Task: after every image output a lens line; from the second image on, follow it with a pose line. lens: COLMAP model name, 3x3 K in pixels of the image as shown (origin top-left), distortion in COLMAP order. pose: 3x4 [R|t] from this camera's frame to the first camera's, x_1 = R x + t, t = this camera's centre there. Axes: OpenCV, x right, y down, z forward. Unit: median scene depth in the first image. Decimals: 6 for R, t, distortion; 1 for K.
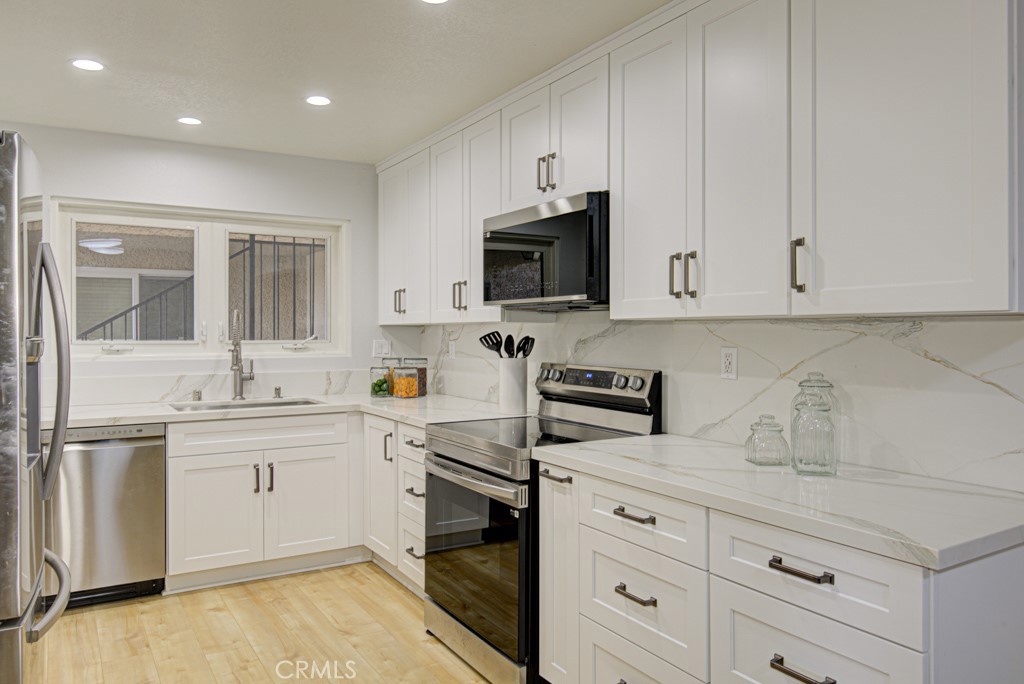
lens RADIAL K [[707.7, 0, 505.4], [0, 707.7, 339.2], [0, 0, 1]] dist [-0.038078, -0.004819]
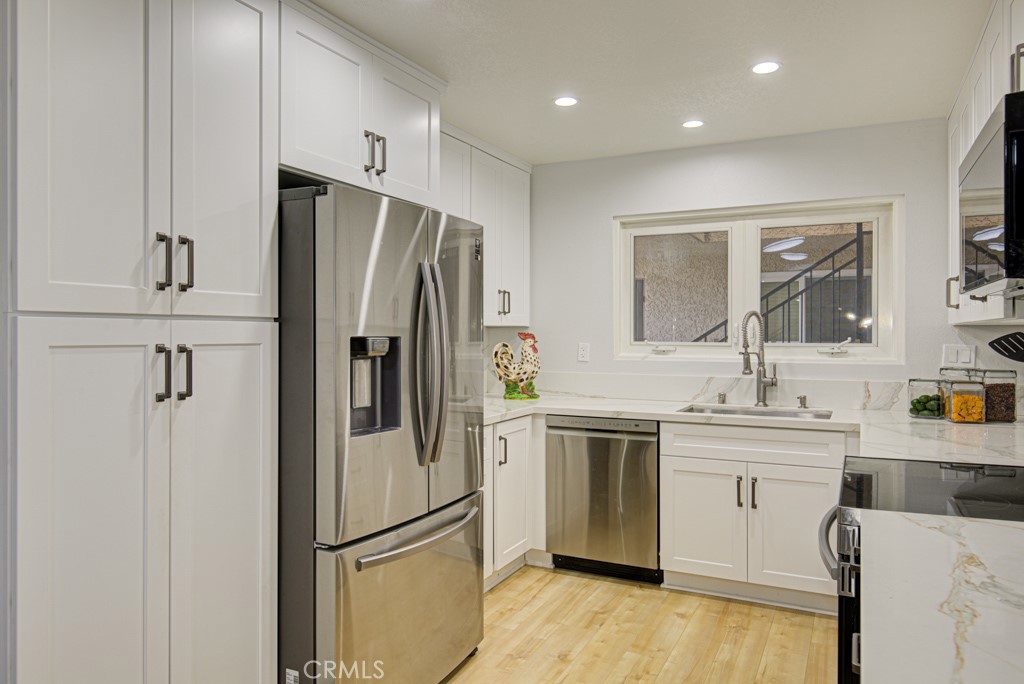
lens RADIAL K [[707.7, 0, 504.9], [0, 707.7, 336.8], [0, 0, 1]] dist [-0.038078, -0.004819]
pose [[0.507425, 0.003205, -0.861690, 0.285160], [-0.009936, 0.999948, -0.002131, -0.000845], [0.861639, 0.009643, 0.507431, 0.257651]]
